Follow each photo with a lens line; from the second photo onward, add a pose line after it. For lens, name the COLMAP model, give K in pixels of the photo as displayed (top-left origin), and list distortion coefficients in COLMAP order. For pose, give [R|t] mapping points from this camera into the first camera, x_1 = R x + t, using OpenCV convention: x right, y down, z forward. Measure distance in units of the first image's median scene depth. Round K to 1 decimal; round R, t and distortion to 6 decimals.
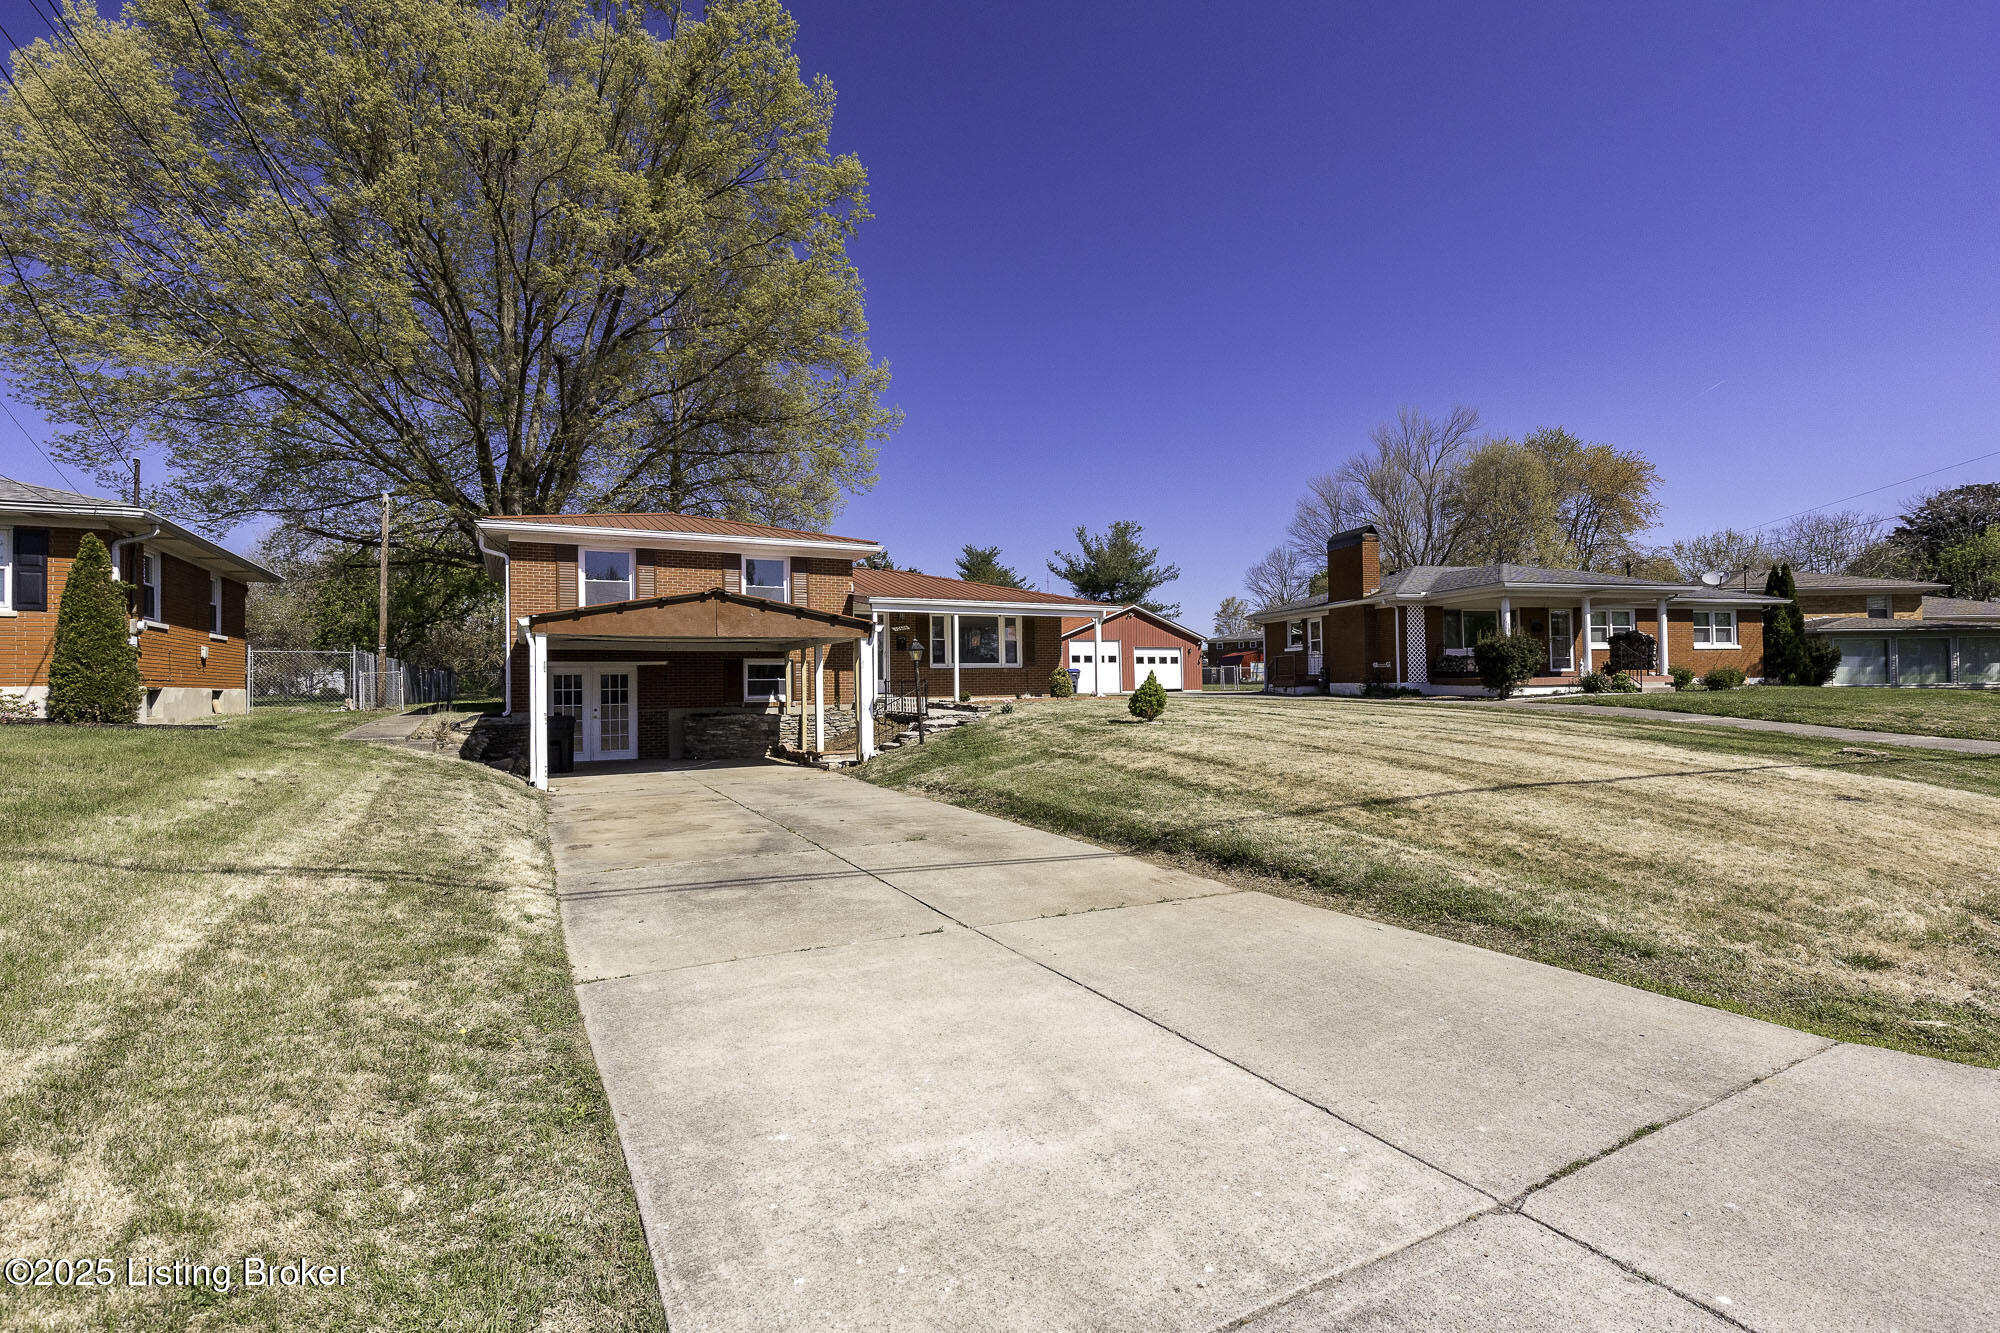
lens RADIAL K [[917.4, 0, 1000.0], [0, 917.4, 666.5], [0, 0, 1]] dist [0.006665, -0.000458]
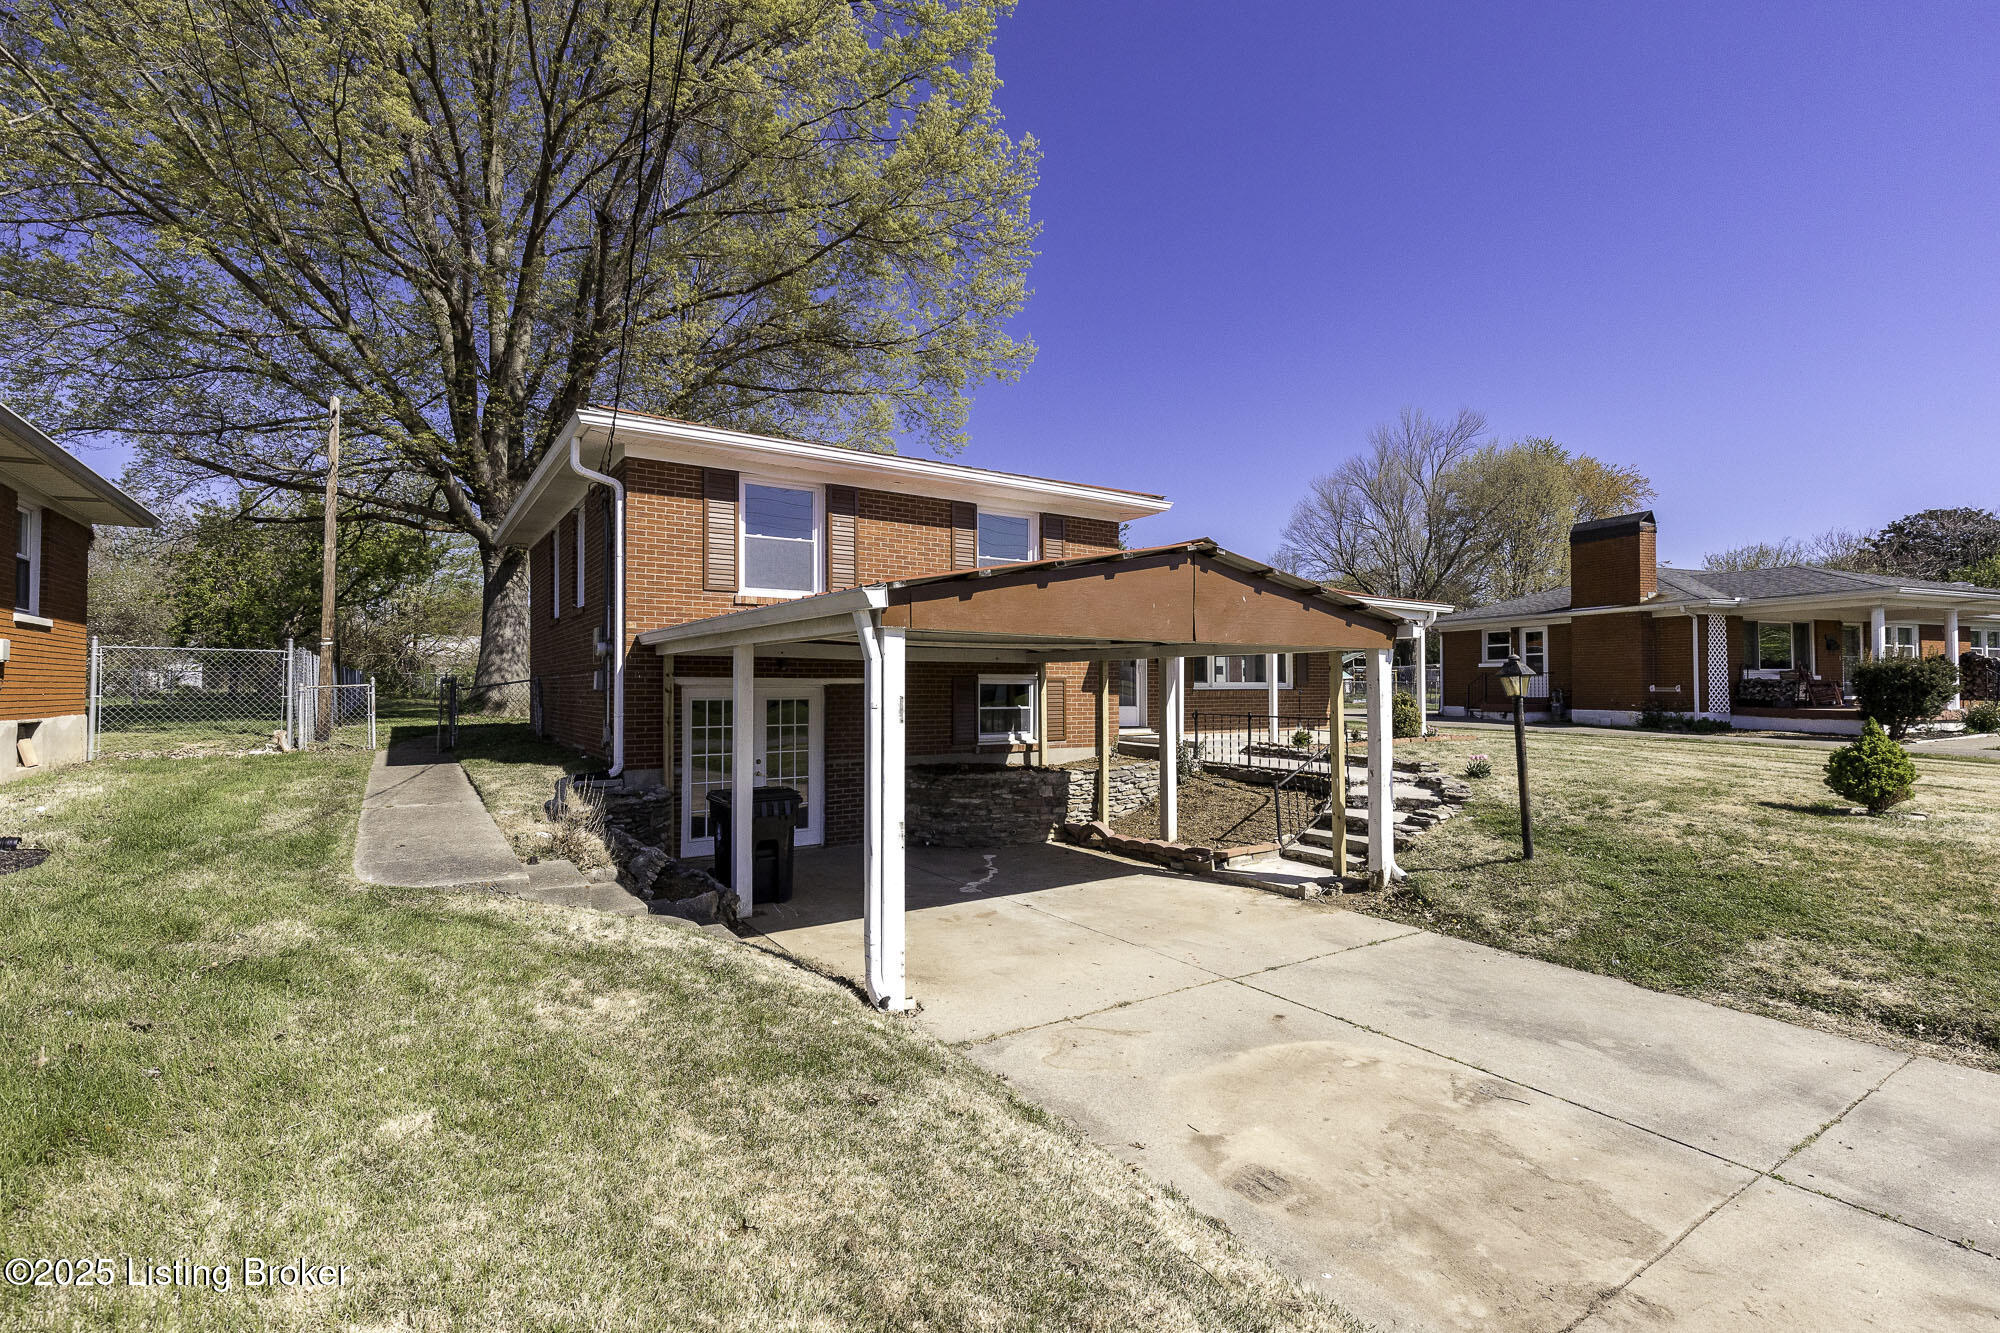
lens RADIAL K [[917.4, 0, 1000.0], [0, 917.4, 666.5], [0, 0, 1]] dist [0.006665, -0.000458]
pose [[0.994529, 0.017267, 0.103024, -0.278845], [-0.017019, 0.999850, -0.003286, -0.010200], [-0.103065, 0.001515, 0.994673, 0.330642]]
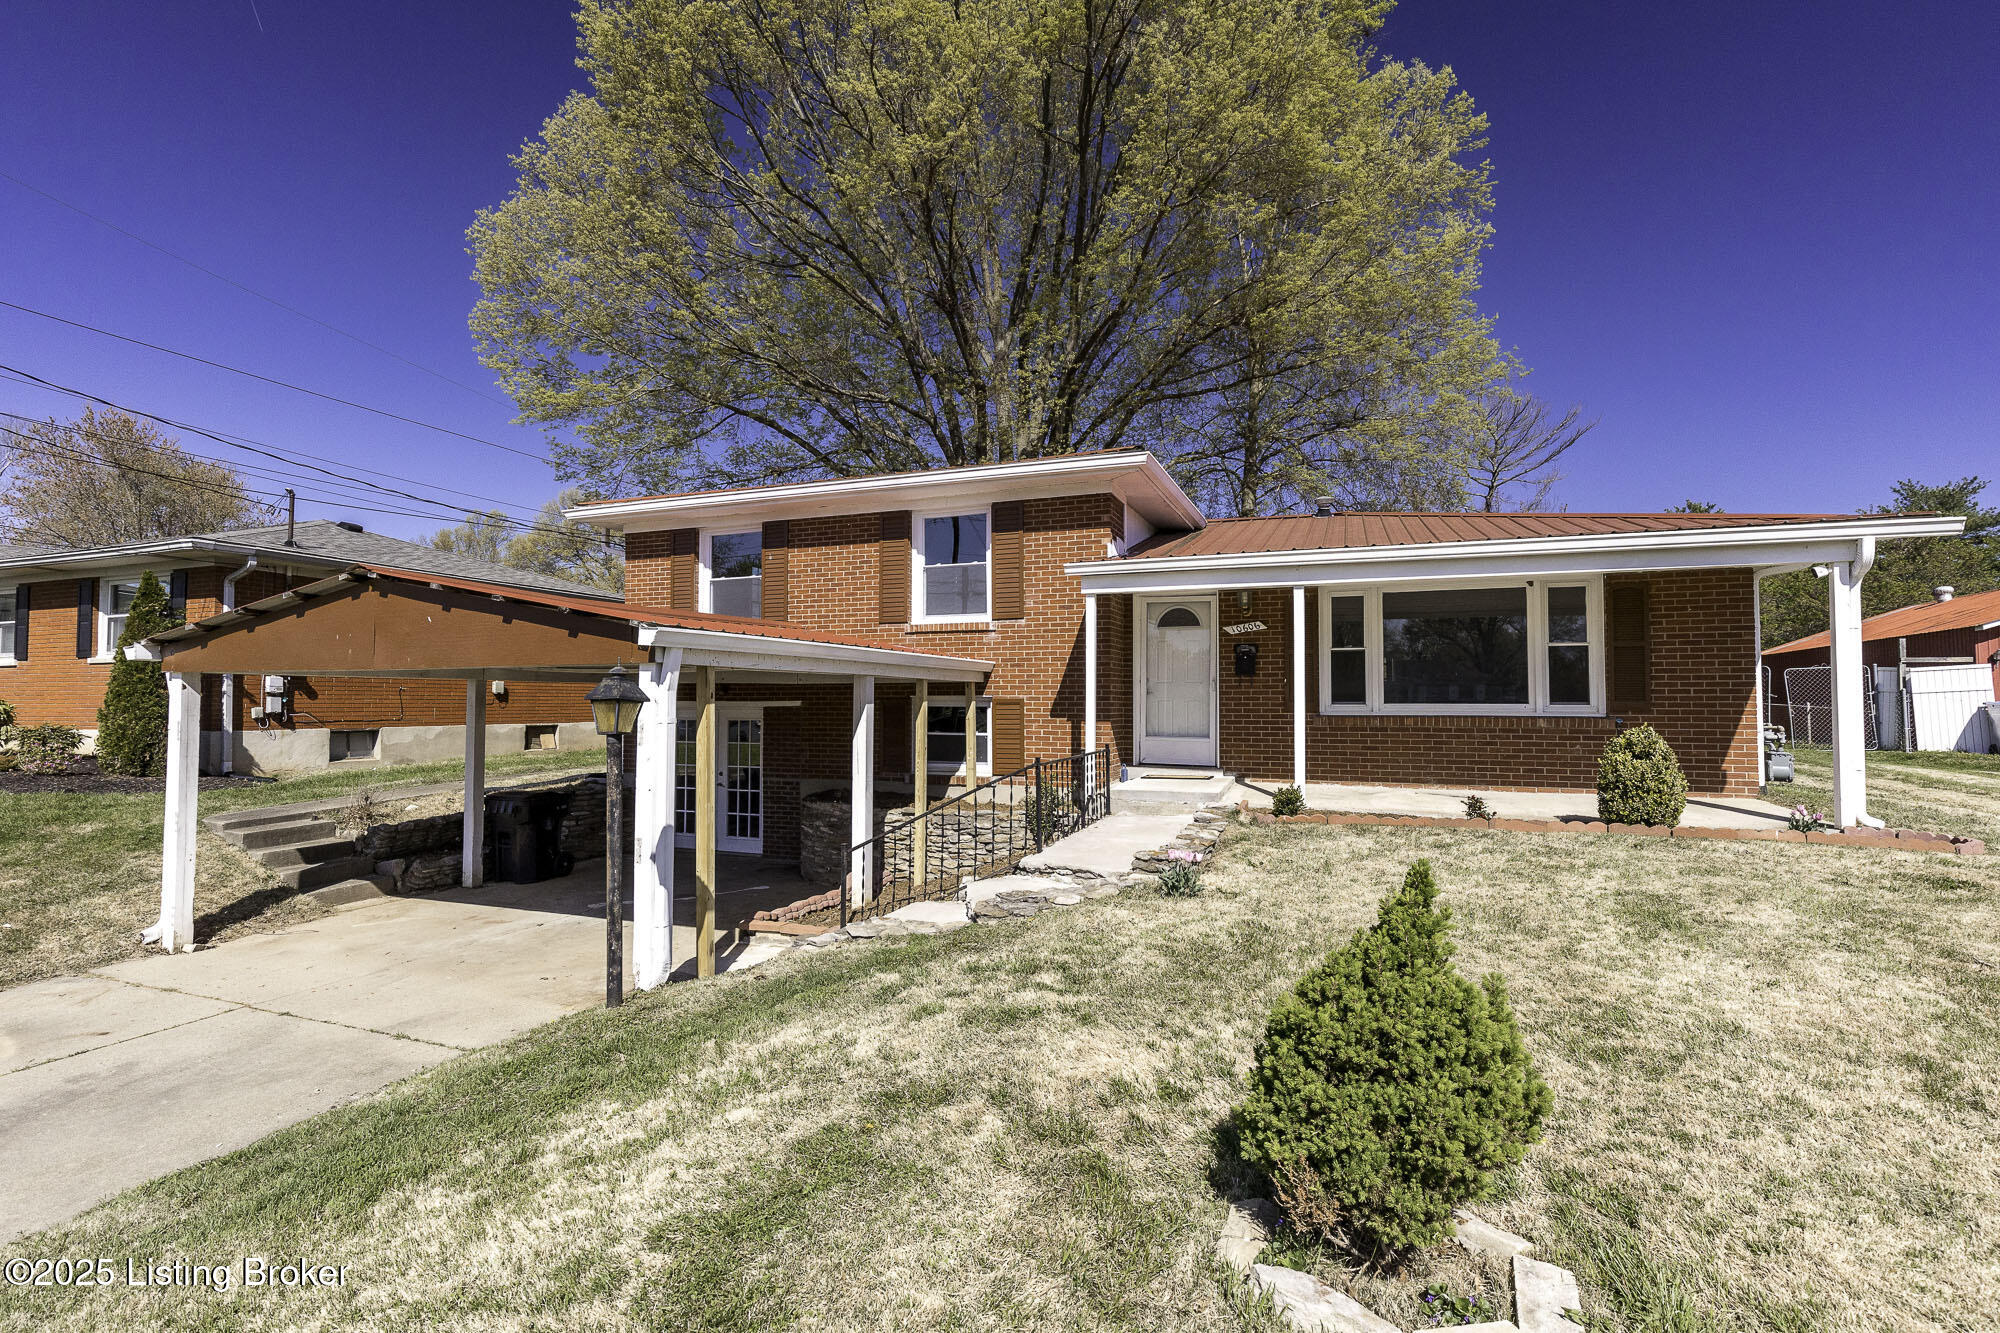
lens RADIAL K [[917.4, 0, 1000.0], [0, 917.4, 666.5], [0, 0, 1]] dist [0.006665, -0.000458]
pose [[0.650316, -0.014561, -0.759524, 0.155102], [0.006137, 0.999884, -0.013914, -0.015637], [0.759639, 0.004387, 0.650330, 0.574200]]
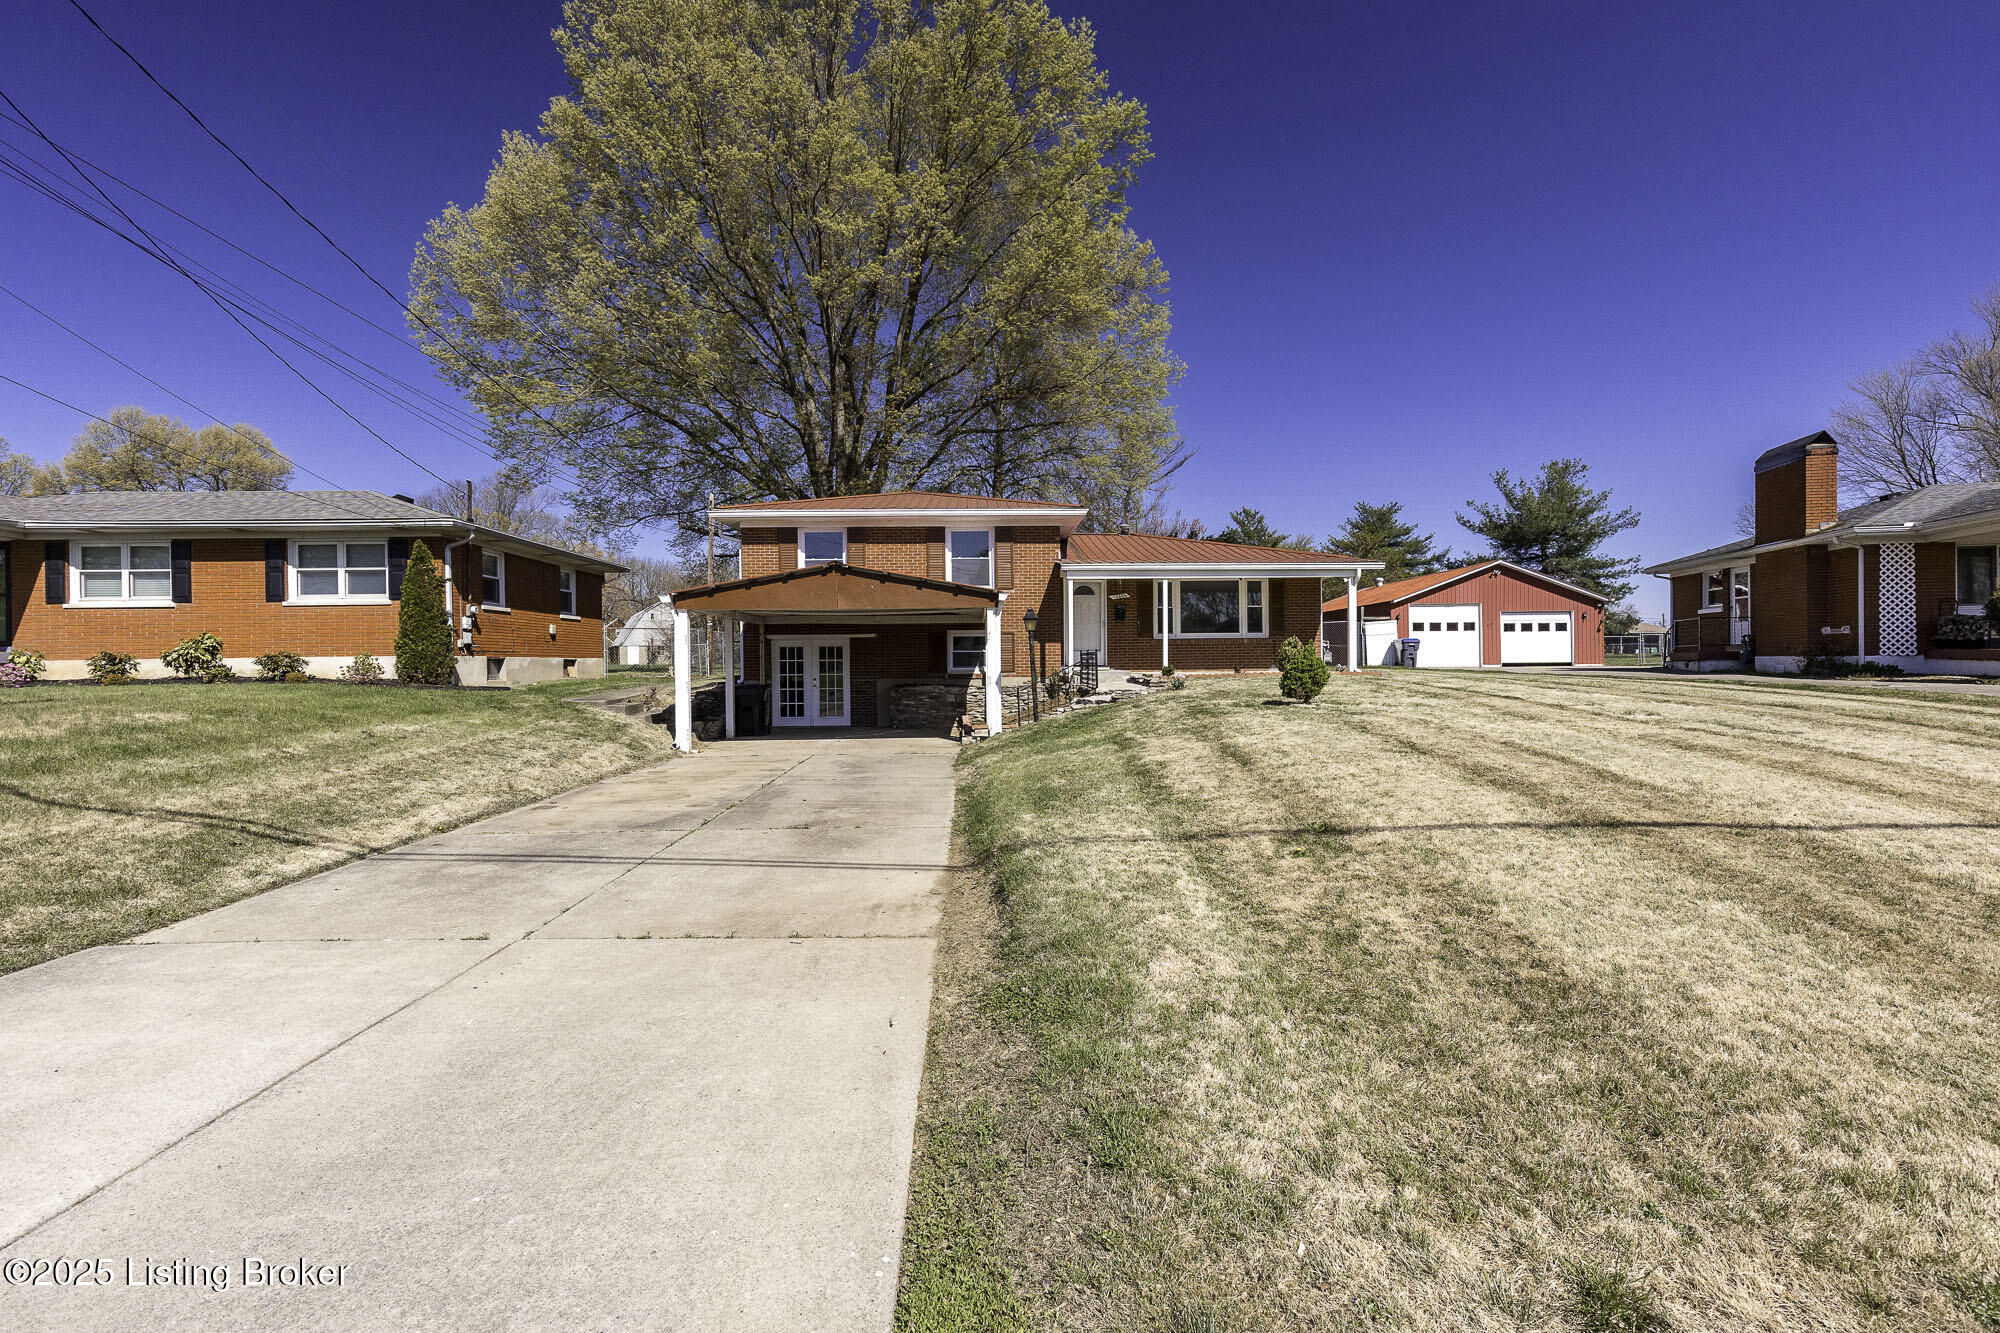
lens RADIAL K [[913.2, 0, 1000.0], [0, 913.2, 666.5], [0, 0, 1]] dist [0.009122, 0.000131]
pose [[0.897351, 0.008047, -0.441244, 0.184066], [0.006045, 0.999516, 0.030521, 0.000513], [0.441276, -0.030055, 0.896868, 0.103894]]
